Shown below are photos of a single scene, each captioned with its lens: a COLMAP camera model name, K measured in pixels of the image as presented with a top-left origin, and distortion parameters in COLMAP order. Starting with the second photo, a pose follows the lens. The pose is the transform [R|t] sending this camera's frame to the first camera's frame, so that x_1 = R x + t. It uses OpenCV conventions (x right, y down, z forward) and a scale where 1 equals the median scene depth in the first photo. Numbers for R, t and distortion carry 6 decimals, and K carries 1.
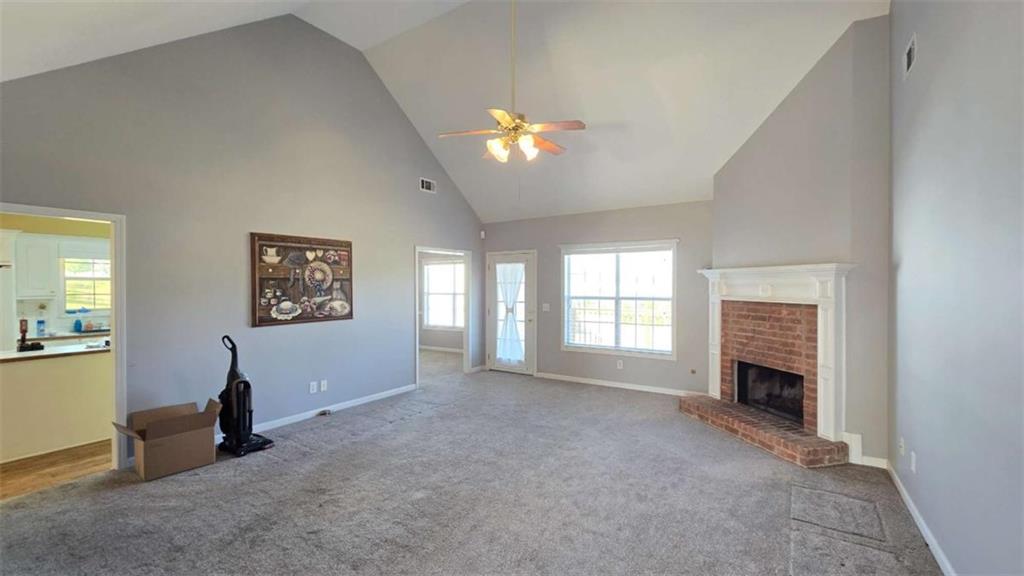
lens RADIAL K [[419.5, 0, 511.8], [0, 419.5, 290.4], [0, 0, 1]] dist [-0.001227, -0.000618]
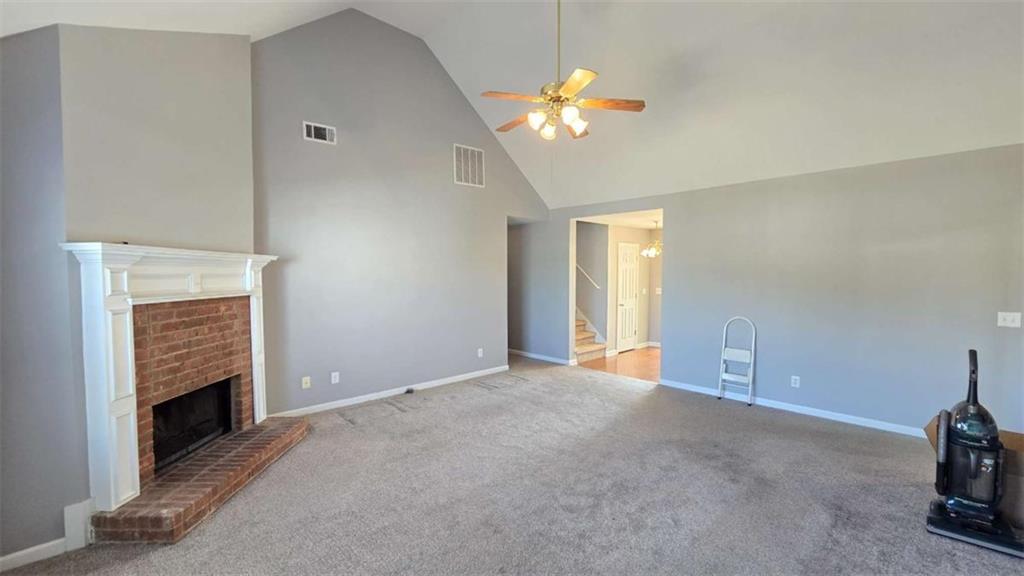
lens RADIAL K [[419.5, 0, 511.8], [0, 419.5, 290.4], [0, 0, 1]] dist [-0.001227, -0.000618]
pose [[-0.972527, -0.006400, 0.232701, -0.097845], [0.006260, 0.998541, 0.053626, -0.024933], [-0.232704, 0.053609, -0.971069, 1.690861]]
